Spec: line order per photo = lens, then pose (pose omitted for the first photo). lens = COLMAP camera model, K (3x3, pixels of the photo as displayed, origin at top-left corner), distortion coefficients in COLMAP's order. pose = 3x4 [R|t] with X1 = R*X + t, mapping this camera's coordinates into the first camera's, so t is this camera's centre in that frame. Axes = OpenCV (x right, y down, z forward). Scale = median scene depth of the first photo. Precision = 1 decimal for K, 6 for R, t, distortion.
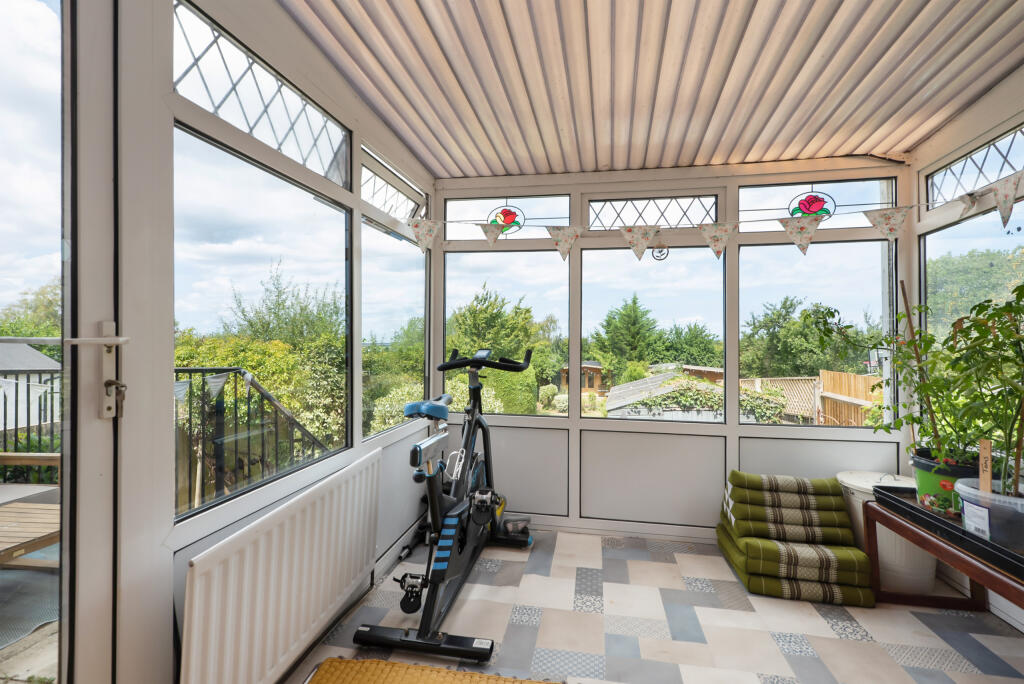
lens RADIAL K [[435.1, 0, 517.8], [0, 435.1, 338.5], [0, 0, 1]] dist [-0.001073, -0.000100]
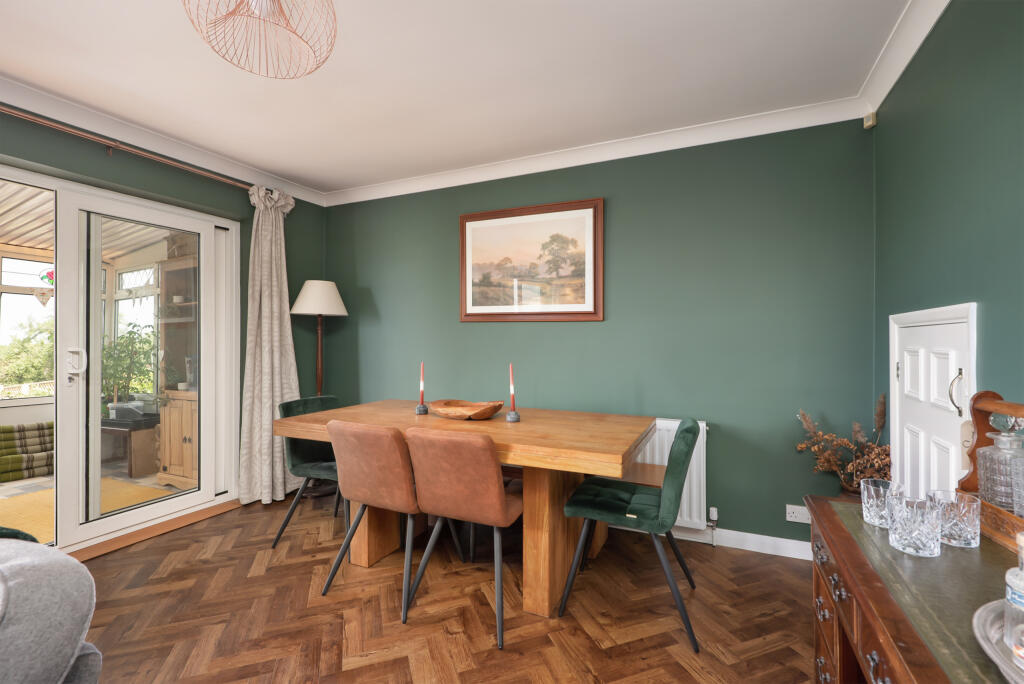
lens RADIAL K [[458.2, 0, 516.2], [0, 458.2, 340.2], [0, 0, 1]] dist [0.004342, 0.000390]
pose [[0.262349, 0.020529, 0.964755, -0.774245], [-0.011886, 0.999767, -0.018042, -0.026841], [-0.964900, -0.006733, 0.262532, -1.576759]]
